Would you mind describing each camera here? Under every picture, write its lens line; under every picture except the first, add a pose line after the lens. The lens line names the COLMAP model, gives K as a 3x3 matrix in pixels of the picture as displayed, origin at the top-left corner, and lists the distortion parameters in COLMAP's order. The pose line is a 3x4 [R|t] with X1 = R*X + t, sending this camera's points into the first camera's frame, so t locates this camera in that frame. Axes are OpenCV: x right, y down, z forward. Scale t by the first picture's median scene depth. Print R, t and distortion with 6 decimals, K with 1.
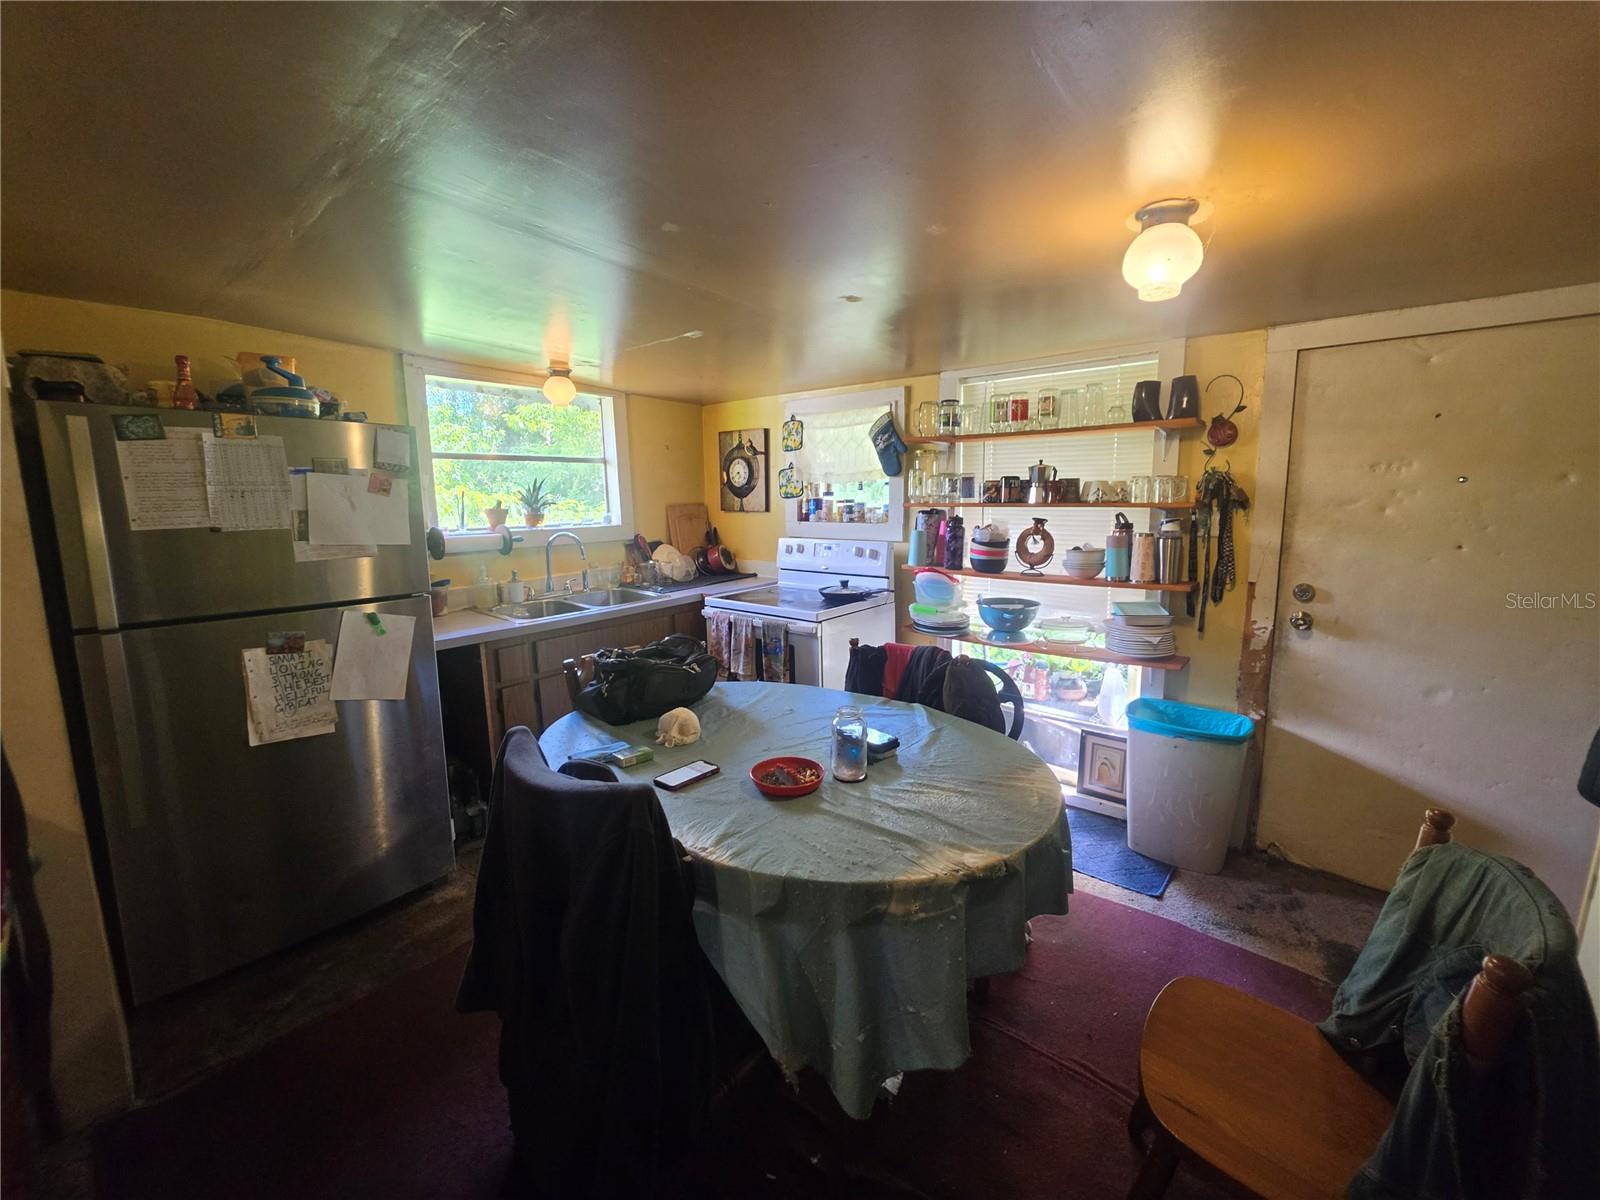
lens RADIAL K [[645.1, 0, 805.5], [0, 645.1, 591.0], [0, 0, 1]] dist [-0.002853, 0.000052]
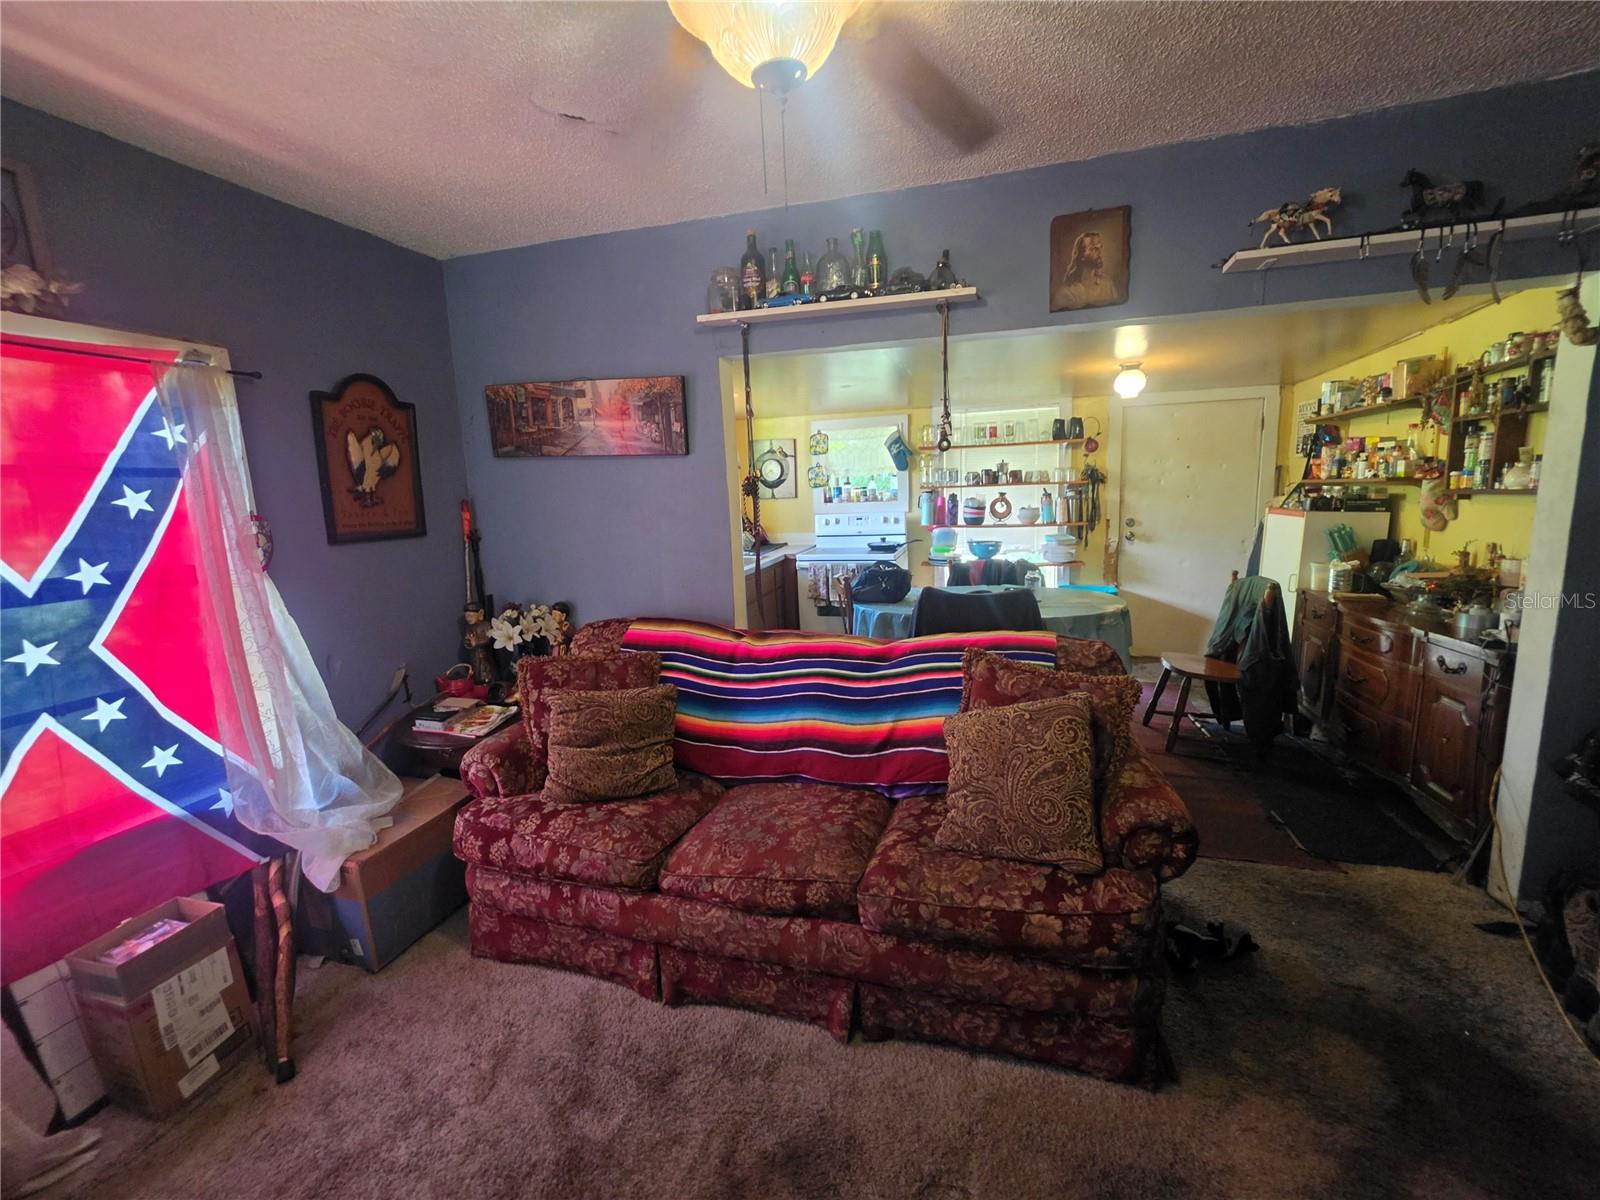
lens RADIAL K [[645.1, 0, 805.5], [0, 645.1, 591.0], [0, 0, 1]] dist [-0.002853, 0.000052]
pose [[0.917467, -0.088798, 0.387776, -0.854118], [0.087784, 0.995931, 0.020368, 0.074624], [-0.388007, 0.015353, 0.921529, -0.430544]]
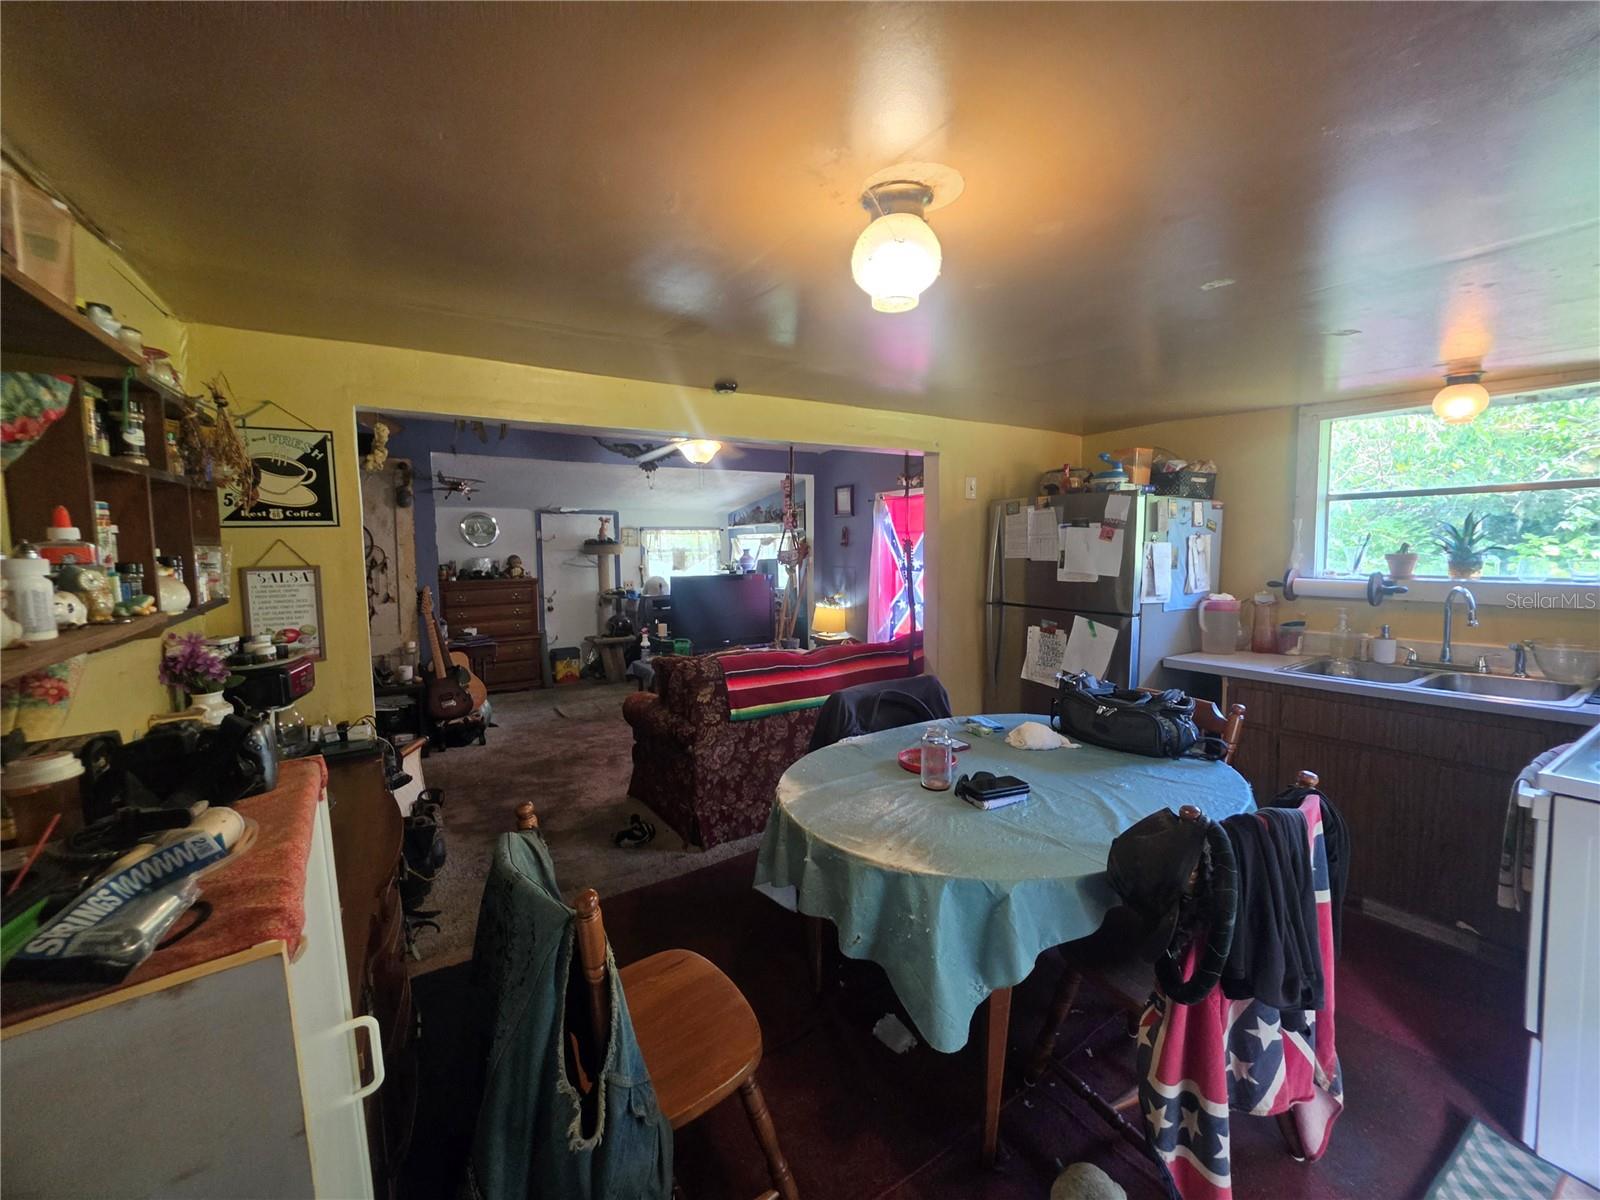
lens RADIAL K [[639.9, 0, 798.7], [0, 639.9, 588.7], [0, 0, 1]] dist [-0.012788, 0.000305]
pose [[-0.310393, 0.077522, -0.947442, 0.706265], [-0.124236, 0.984813, 0.121281, -0.101992], [0.942455, 0.155352, -0.296048, 0.615863]]
